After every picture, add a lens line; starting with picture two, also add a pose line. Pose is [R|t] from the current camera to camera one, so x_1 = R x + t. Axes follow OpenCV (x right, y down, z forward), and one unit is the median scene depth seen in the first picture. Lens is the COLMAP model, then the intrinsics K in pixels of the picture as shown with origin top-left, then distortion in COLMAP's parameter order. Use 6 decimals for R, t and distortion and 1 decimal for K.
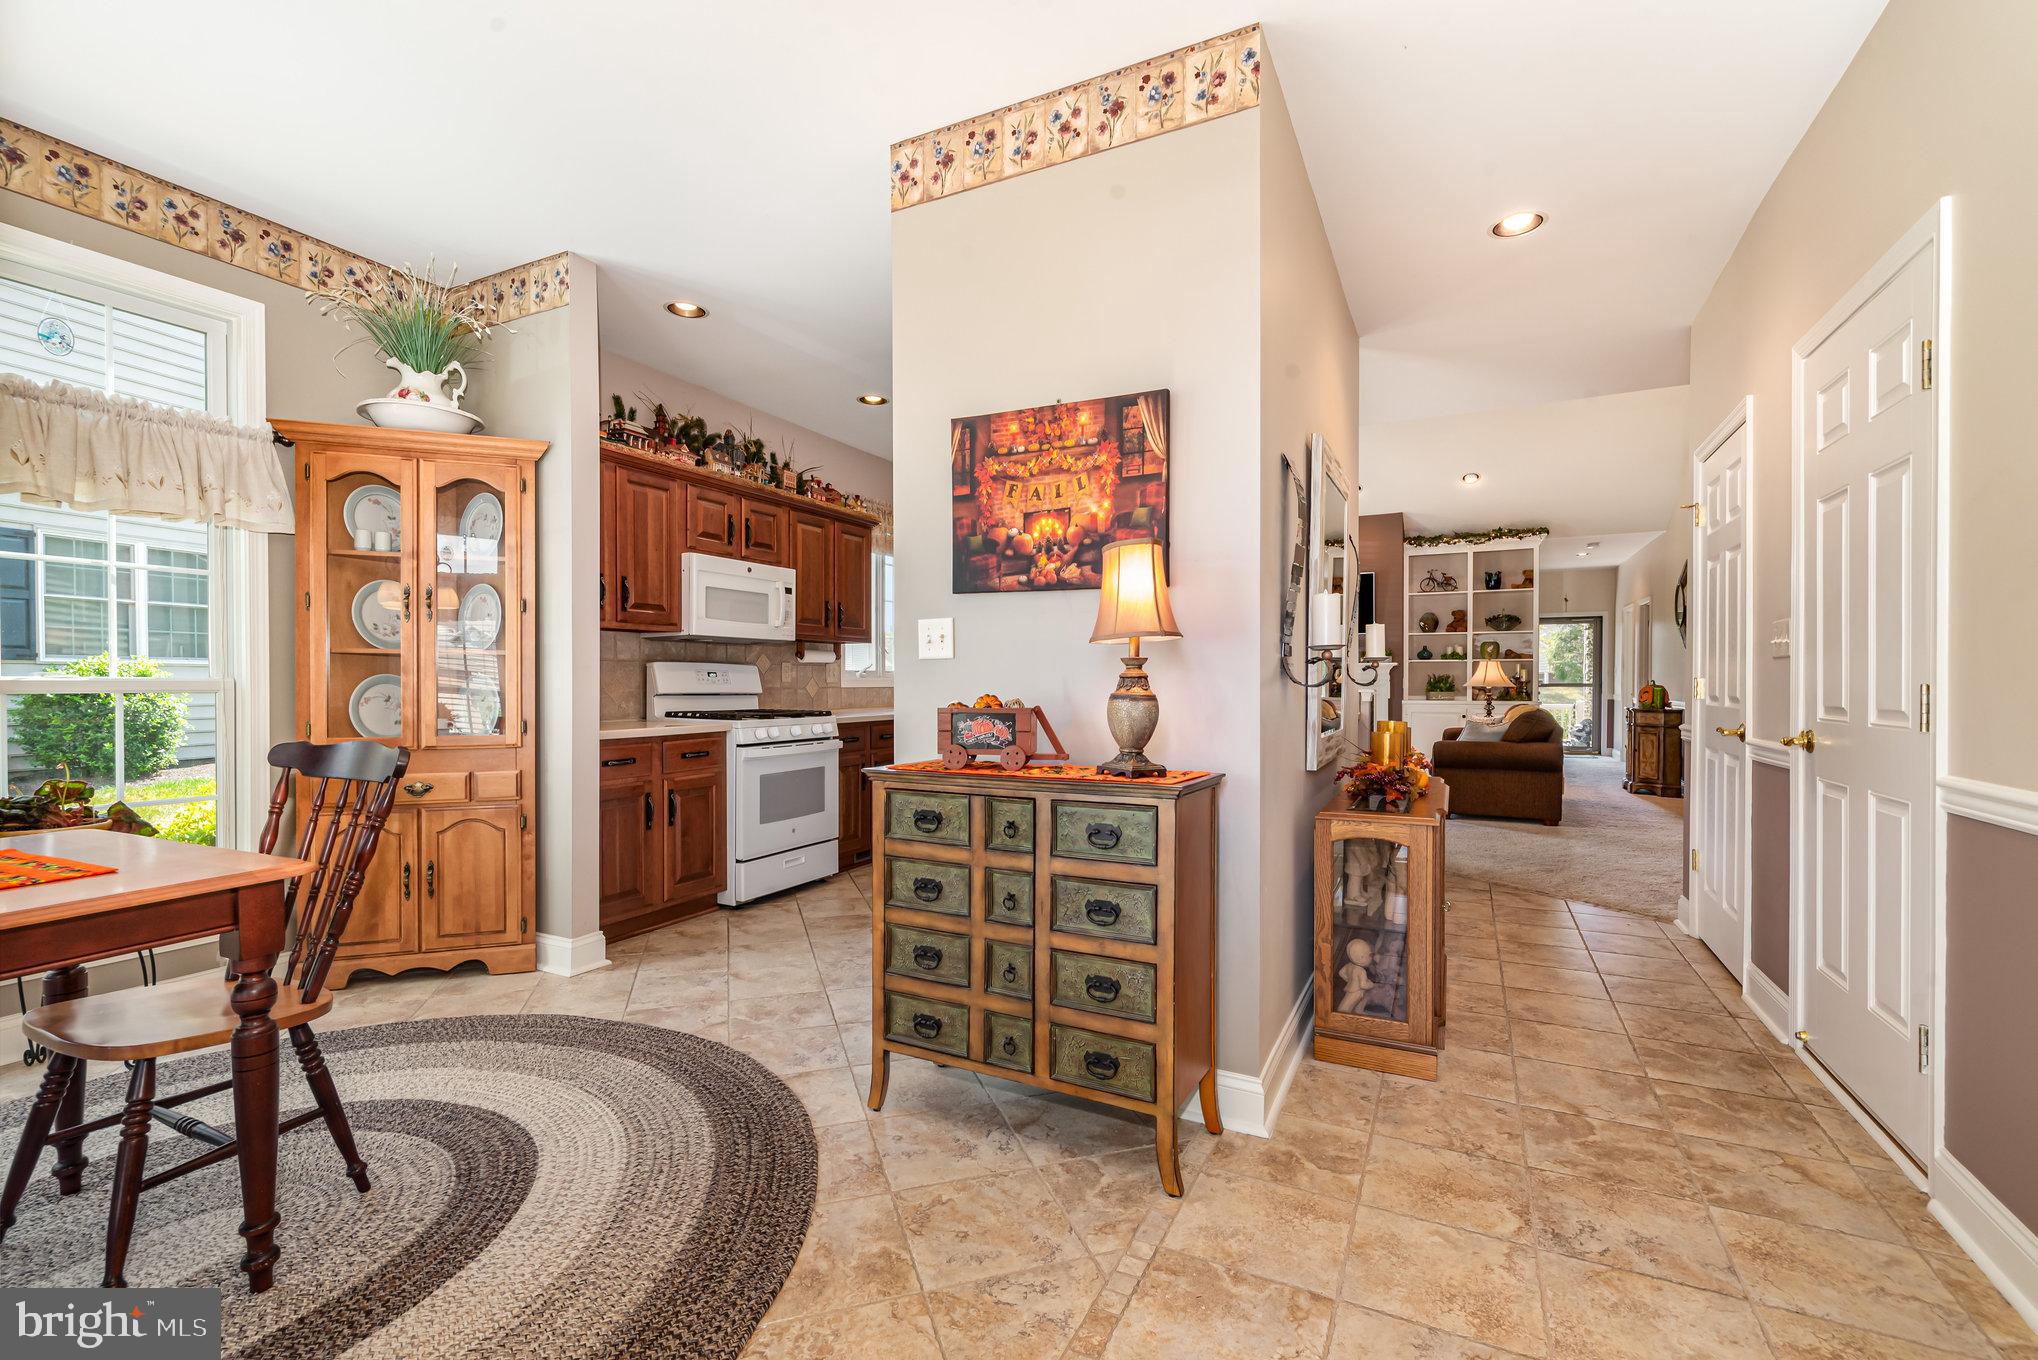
lens RADIAL K [[875.3, 0, 1029.1], [0, 875.3, 684.9], [0, 0, 1]] dist [-0.000262, -0.001274]
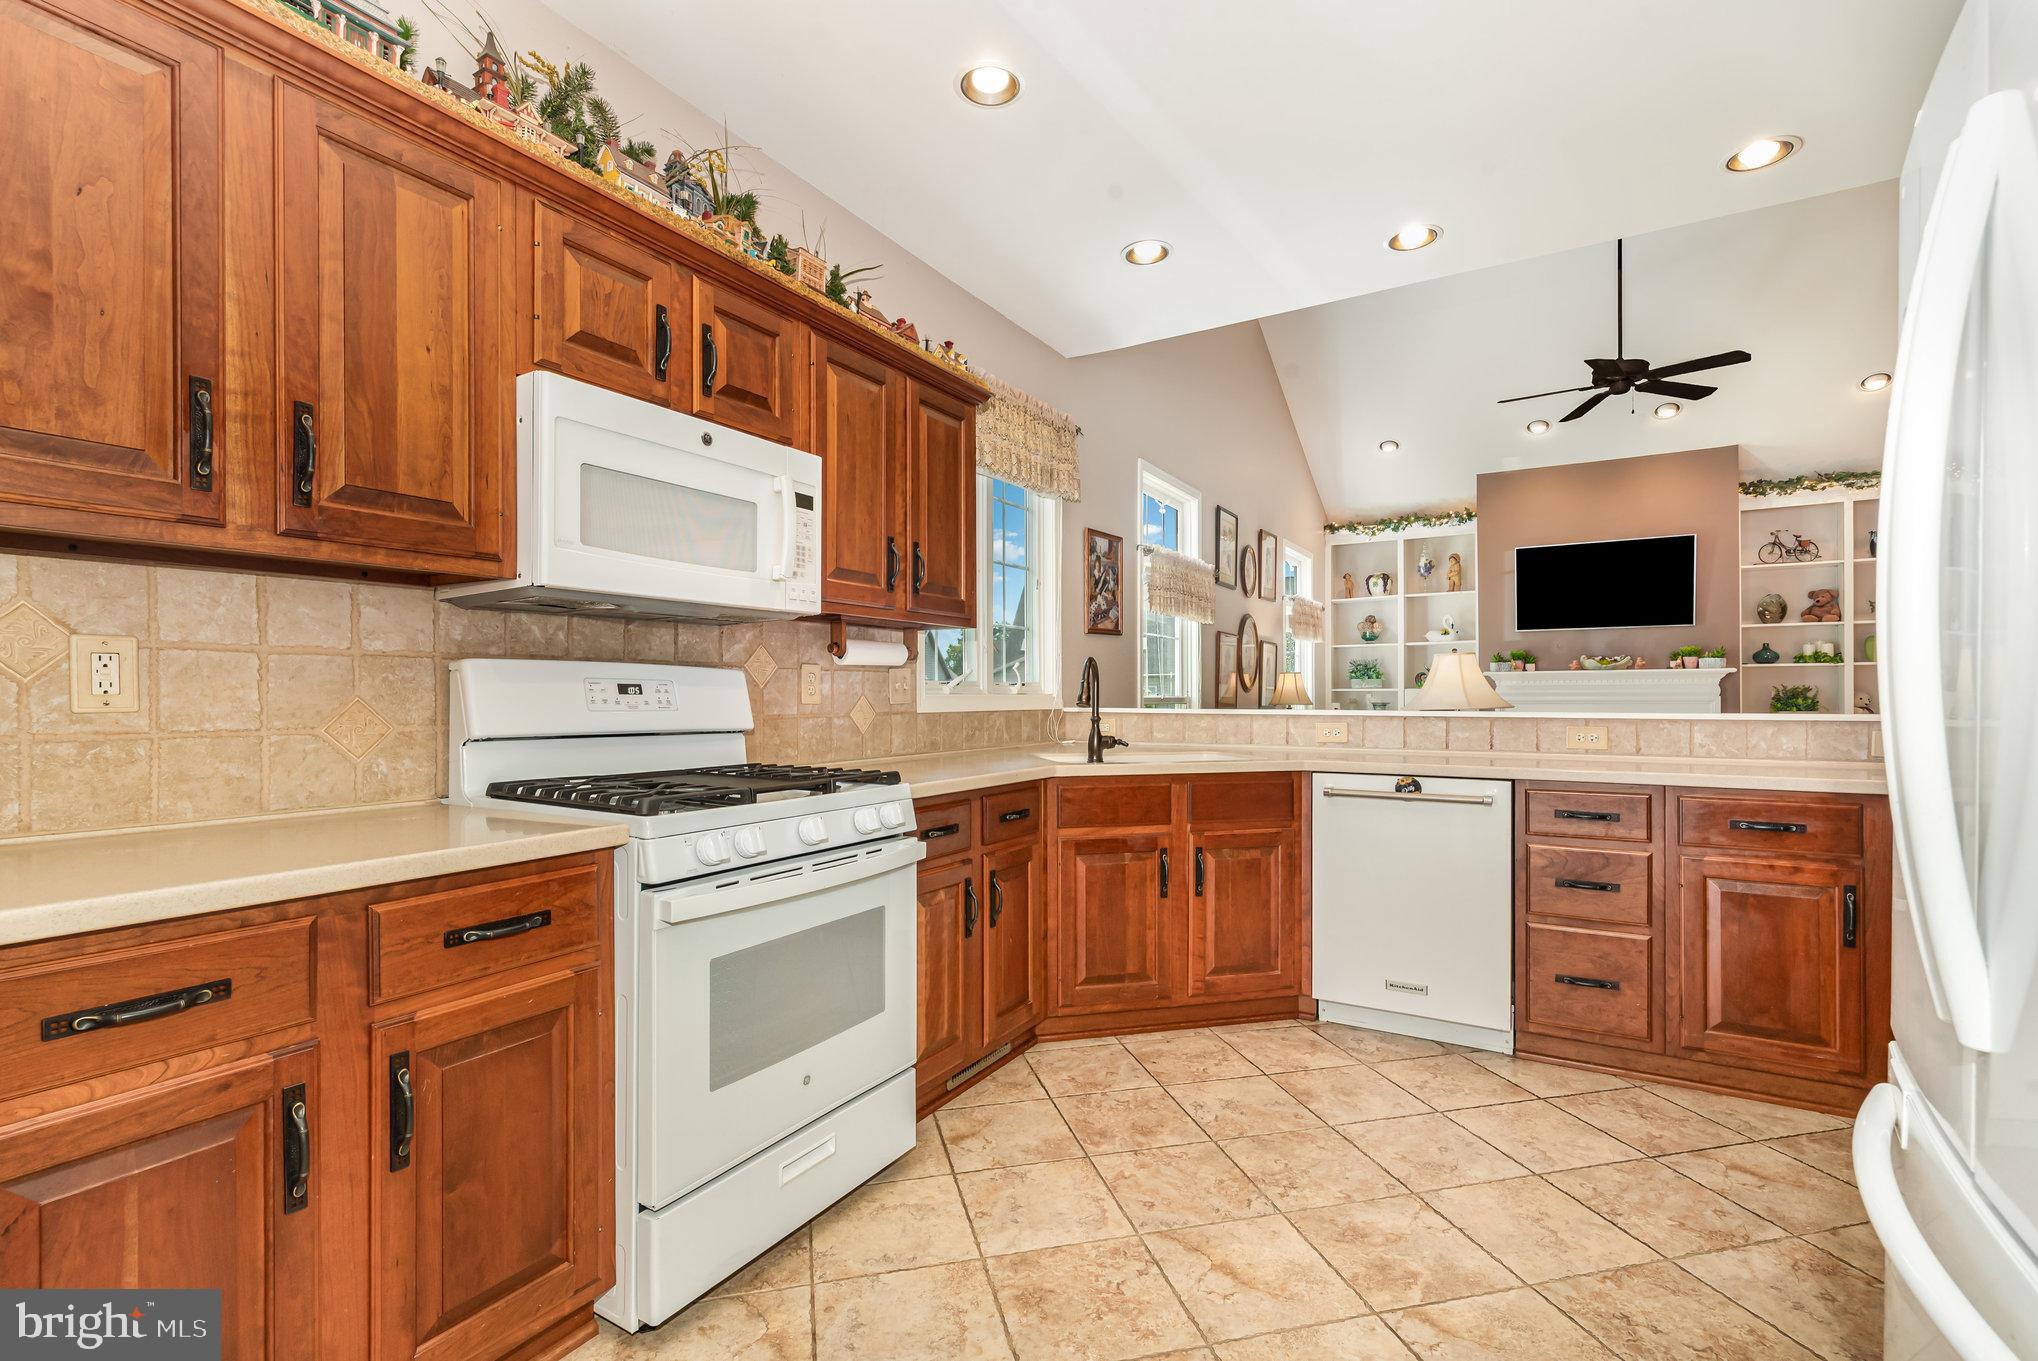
lens RADIAL K [[919.0, 0, 1031.4], [0, 919.0, 690.2], [0, 0, 1]] dist [-0.000945, -0.000172]
pose [[0.996885, -0.004225, -0.078753, -0.122289], [0.003365, 0.999933, -0.011060, -0.005617], [0.078795, 0.010760, 0.996833, 0.538592]]
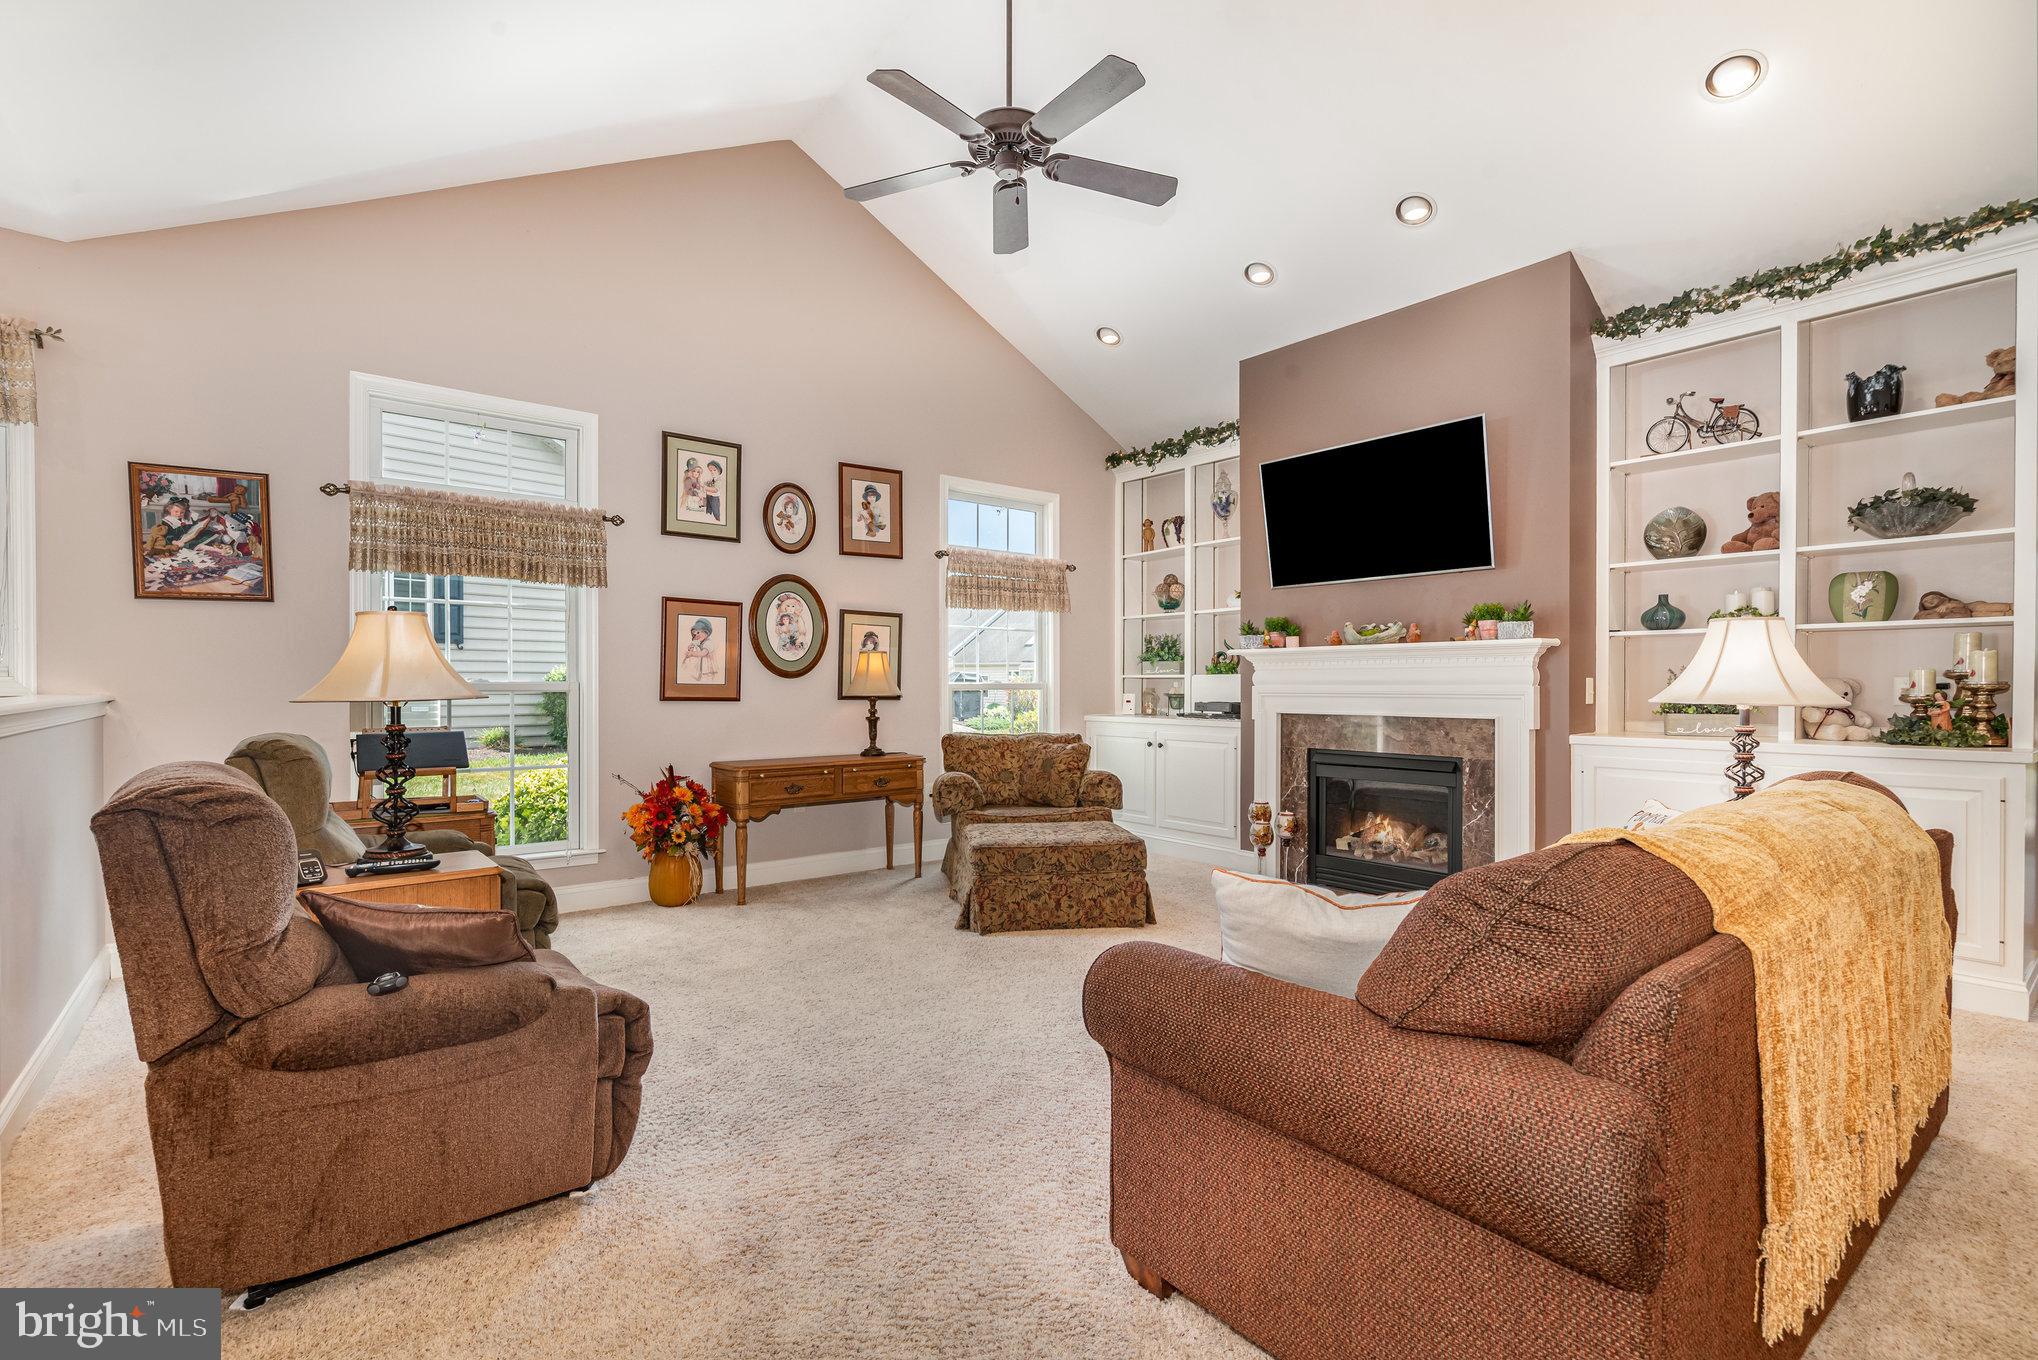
lens RADIAL K [[919.0, 0, 1012.4], [0, 919.0, 680.6], [0, 0, 1]] dist [-0.000945, -0.000172]
pose [[0.908759, -0.001753, -0.417317, 0.775924], [-0.002284, 0.999955, -0.009173, -0.004535], [0.417315, 0.009289, 0.908714, 1.101391]]
